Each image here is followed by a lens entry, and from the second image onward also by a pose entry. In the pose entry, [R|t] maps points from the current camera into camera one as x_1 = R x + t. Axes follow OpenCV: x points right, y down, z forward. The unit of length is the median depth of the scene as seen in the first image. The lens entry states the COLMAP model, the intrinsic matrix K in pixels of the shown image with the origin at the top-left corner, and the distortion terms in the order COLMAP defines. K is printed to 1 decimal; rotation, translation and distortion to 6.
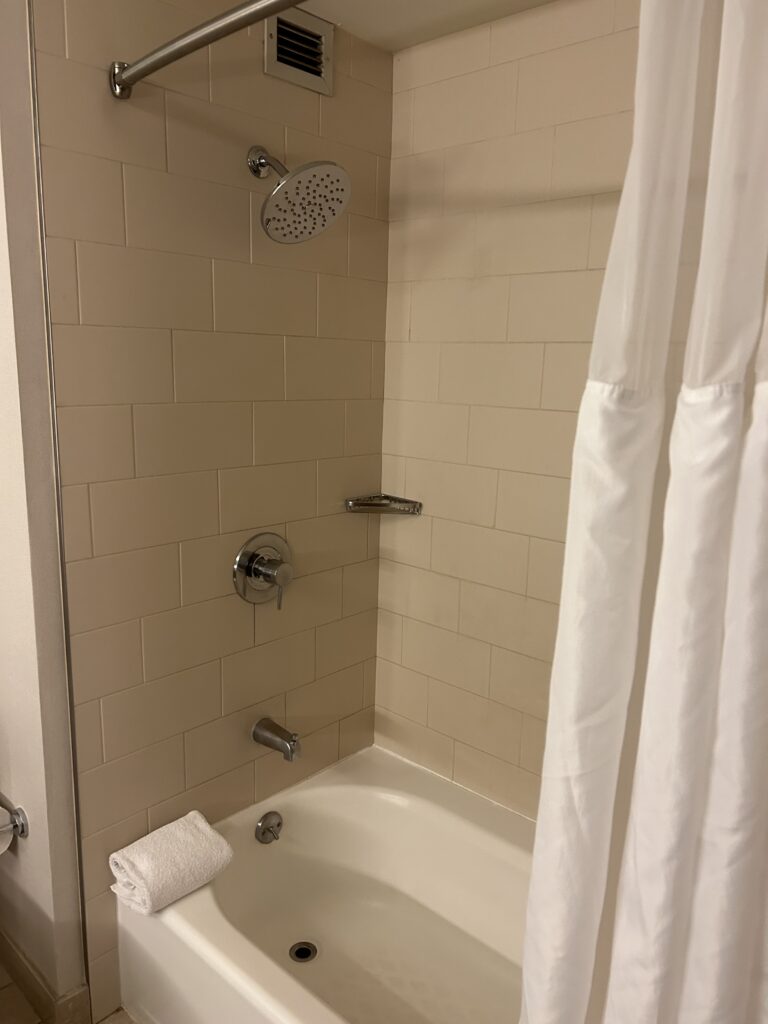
lens RADIAL K [[759.1, 0, 384.3], [0, 759.1, 530.1], [0, 0, 1]] dist [0.005614, -0.007893]
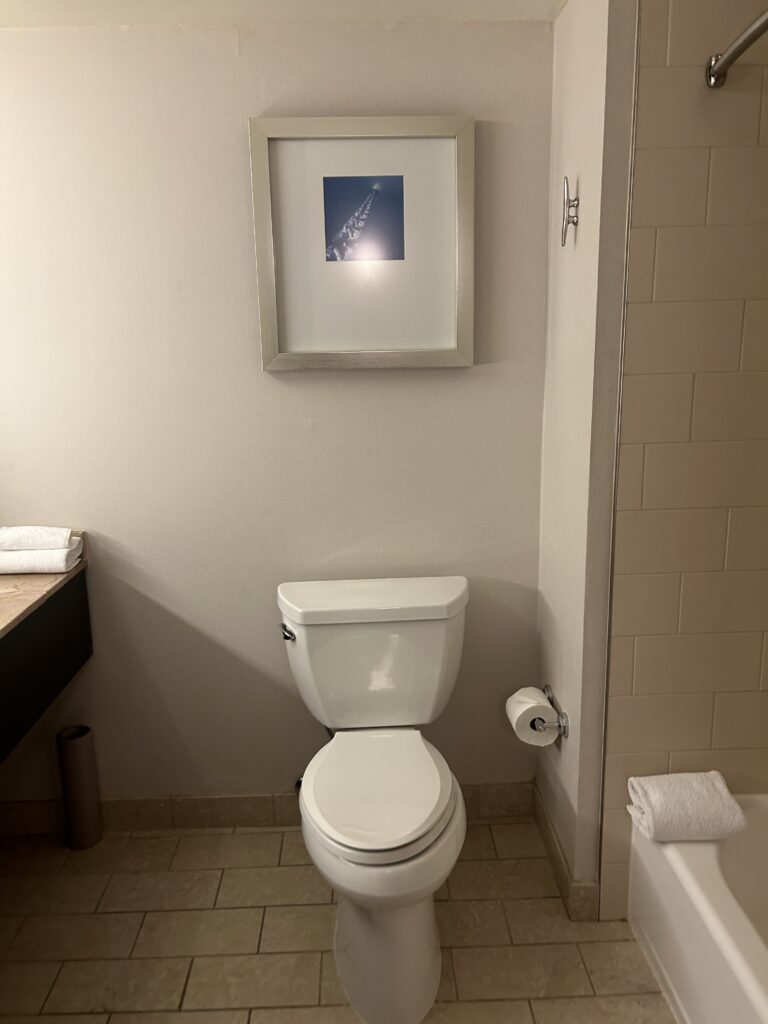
lens RADIAL K [[759.1, 0, 384.3], [0, 759.1, 530.1], [0, 0, 1]] dist [0.005614, -0.007893]
pose [[0.703246, 0.143084, -0.696399, 0.114994], [-0.115395, 0.989522, 0.086780, 0.010127], [0.701519, 0.019333, 0.712388, -0.060626]]
